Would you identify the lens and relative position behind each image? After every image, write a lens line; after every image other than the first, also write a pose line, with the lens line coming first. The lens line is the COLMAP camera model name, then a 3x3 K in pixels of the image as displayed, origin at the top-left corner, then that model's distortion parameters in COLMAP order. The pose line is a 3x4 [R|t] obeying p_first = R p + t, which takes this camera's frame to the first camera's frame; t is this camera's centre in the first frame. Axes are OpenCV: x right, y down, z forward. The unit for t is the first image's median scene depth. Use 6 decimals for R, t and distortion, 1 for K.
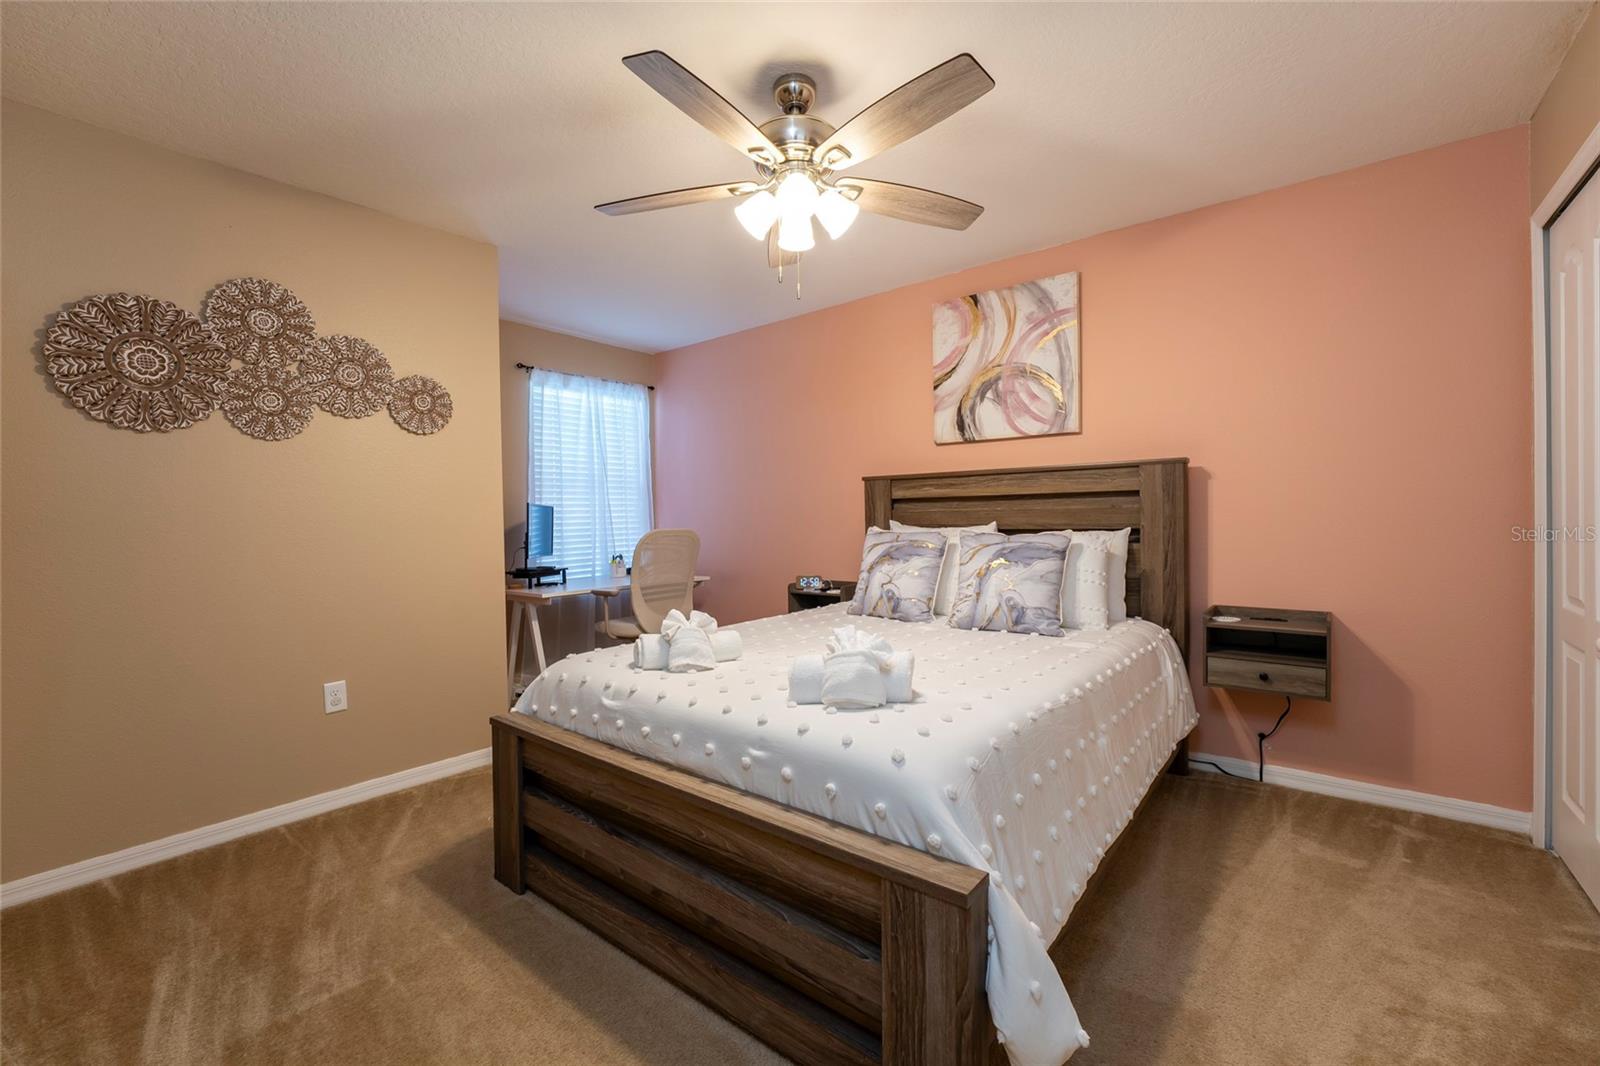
lens RADIAL K [[664.1, 0, 792.3], [0, 664.1, 527.2], [0, 0, 1]] dist [-0.000895, 0.000118]
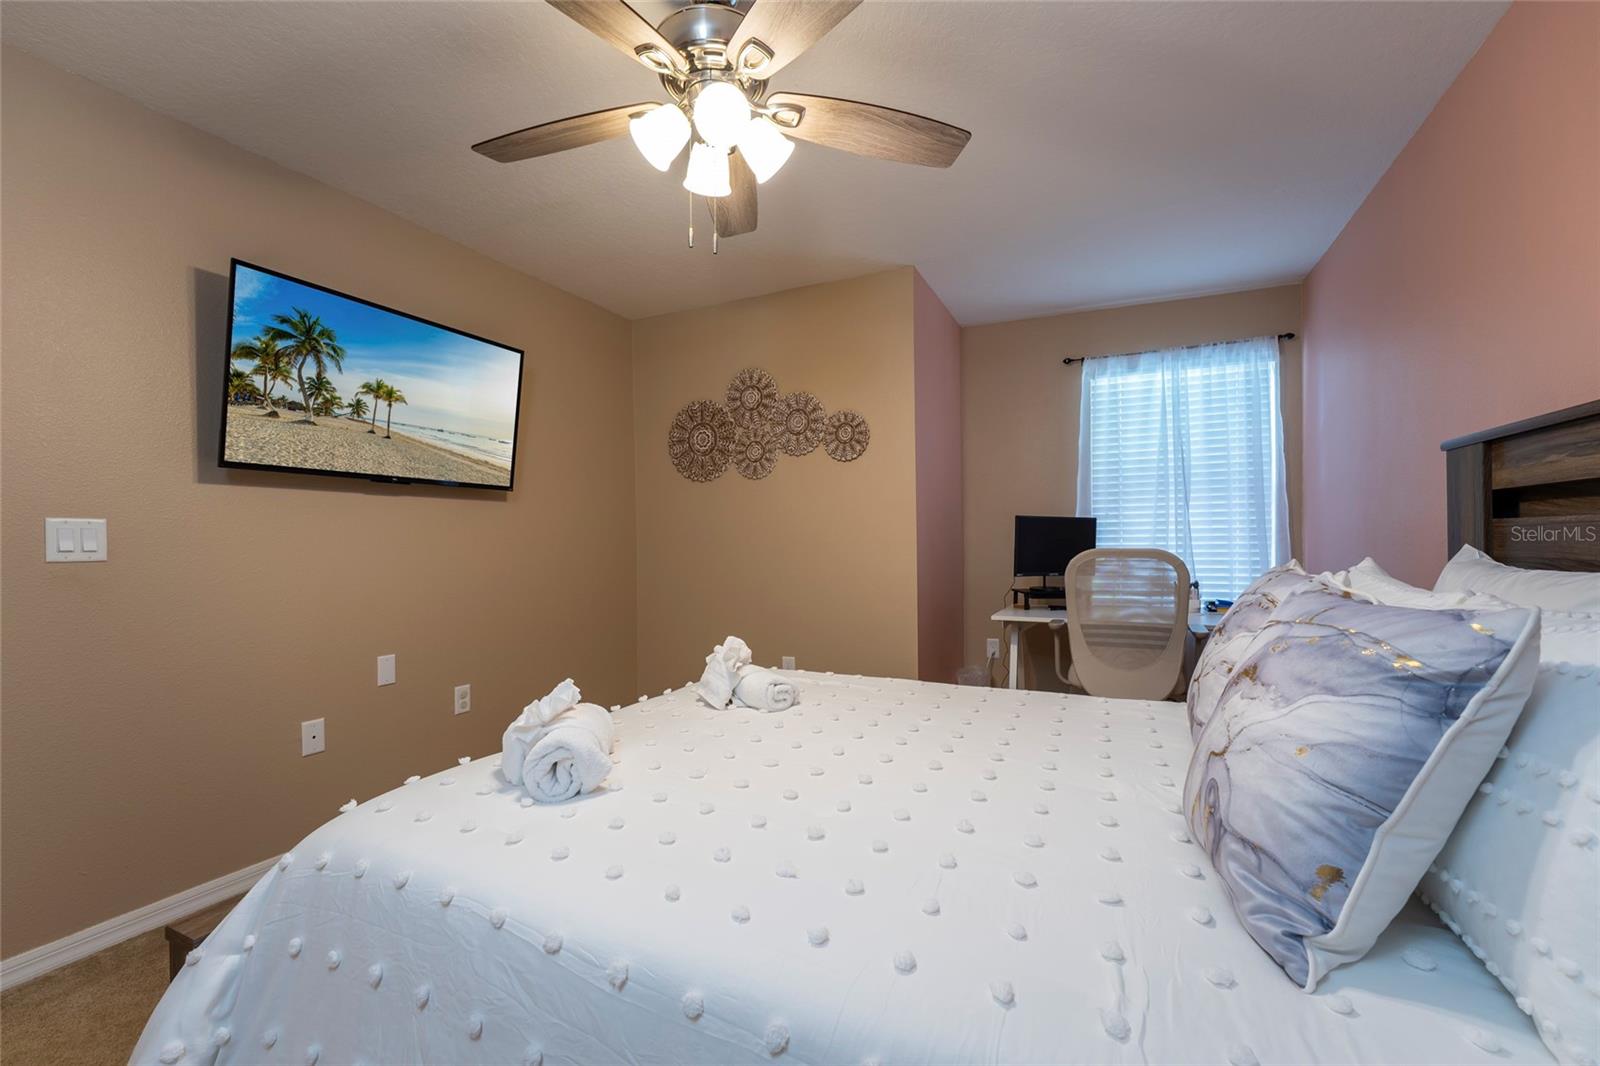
lens RADIAL K [[664.1, 0, 794.7], [0, 664.1, 532.6], [0, 0, 1]] dist [-0.000895, 0.000118]
pose [[0.260116, 0.006578, -0.965555, 0.602574], [-0.007758, 0.999959, 0.004722, -0.022973], [0.965546, 0.006263, 0.260156, 0.692168]]
